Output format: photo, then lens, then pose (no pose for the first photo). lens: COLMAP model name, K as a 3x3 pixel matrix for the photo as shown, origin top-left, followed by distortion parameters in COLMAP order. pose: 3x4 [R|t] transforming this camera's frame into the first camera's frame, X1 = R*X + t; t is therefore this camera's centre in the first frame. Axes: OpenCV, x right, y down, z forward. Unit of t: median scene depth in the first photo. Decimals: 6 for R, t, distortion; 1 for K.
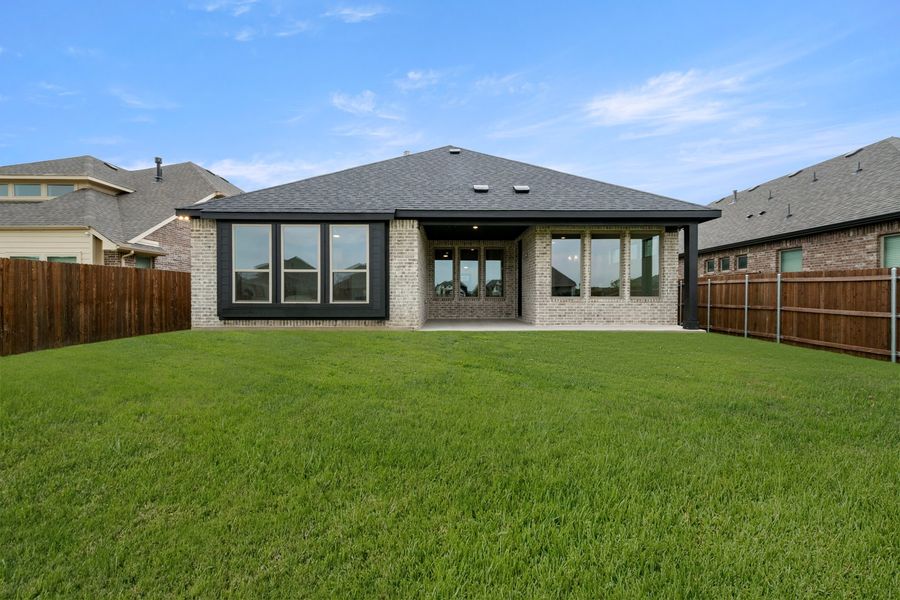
lens RADIAL K [[352.5, 0, 450.4], [0, 352.5, 298.9], [0, 0, 1]] dist [-0.001634, -0.000084]
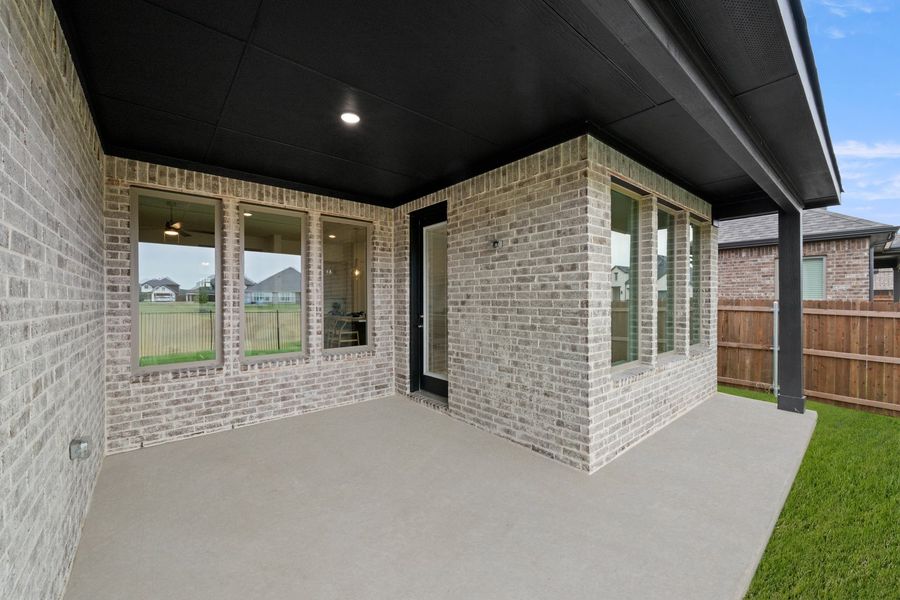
lens RADIAL K [[352.5, 0, 448.6], [0, 352.5, 298.6], [0, 0, 1]] dist [-0.001634, -0.000084]
pose [[0.772874, -0.000784, 0.634559, -0.040870], [0.005392, 0.999971, -0.005332, -0.070807], [-0.634536, 0.007543, 0.772856, 0.802603]]
